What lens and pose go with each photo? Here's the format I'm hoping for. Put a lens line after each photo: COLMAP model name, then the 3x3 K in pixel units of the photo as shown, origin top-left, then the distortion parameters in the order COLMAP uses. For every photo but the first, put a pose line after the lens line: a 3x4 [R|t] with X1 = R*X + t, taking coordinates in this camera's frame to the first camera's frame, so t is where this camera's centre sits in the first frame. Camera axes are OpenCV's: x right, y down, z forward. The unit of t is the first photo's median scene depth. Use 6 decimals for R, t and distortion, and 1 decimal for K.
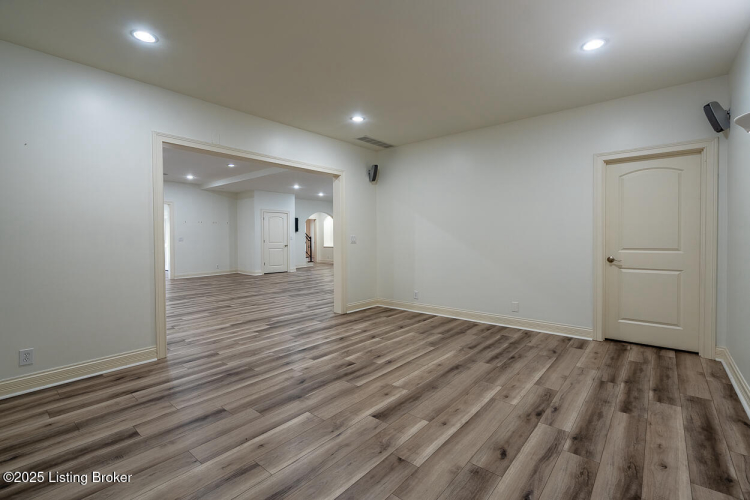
lens RADIAL K [[332.0, 0, 375.1], [0, 332.0, 241.4], [0, 0, 1]] dist [-0.003649, 0.000425]
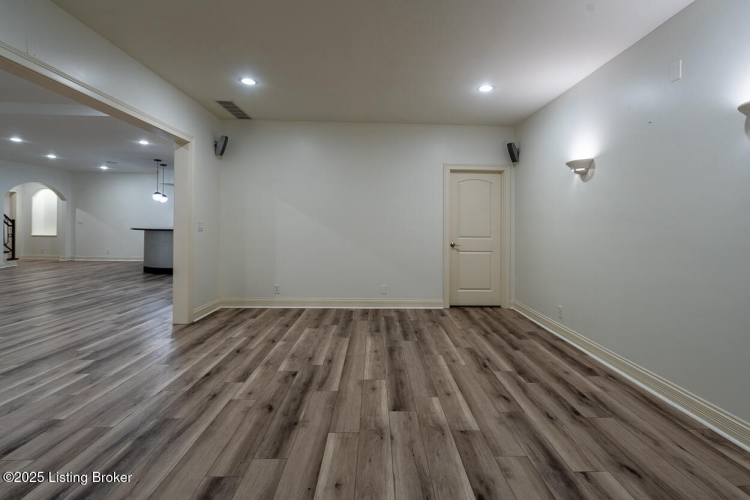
lens RADIAL K [[362.9, 0, 345.1], [0, 362.9, 224.8], [0, 0, 1]] dist [-0.002359, 0.000231]
pose [[0.748567, 0.017145, 0.662838, -0.631239], [-0.009457, 0.999840, -0.015183, -0.000098], [-0.662992, 0.005097, 0.748609, 0.224680]]
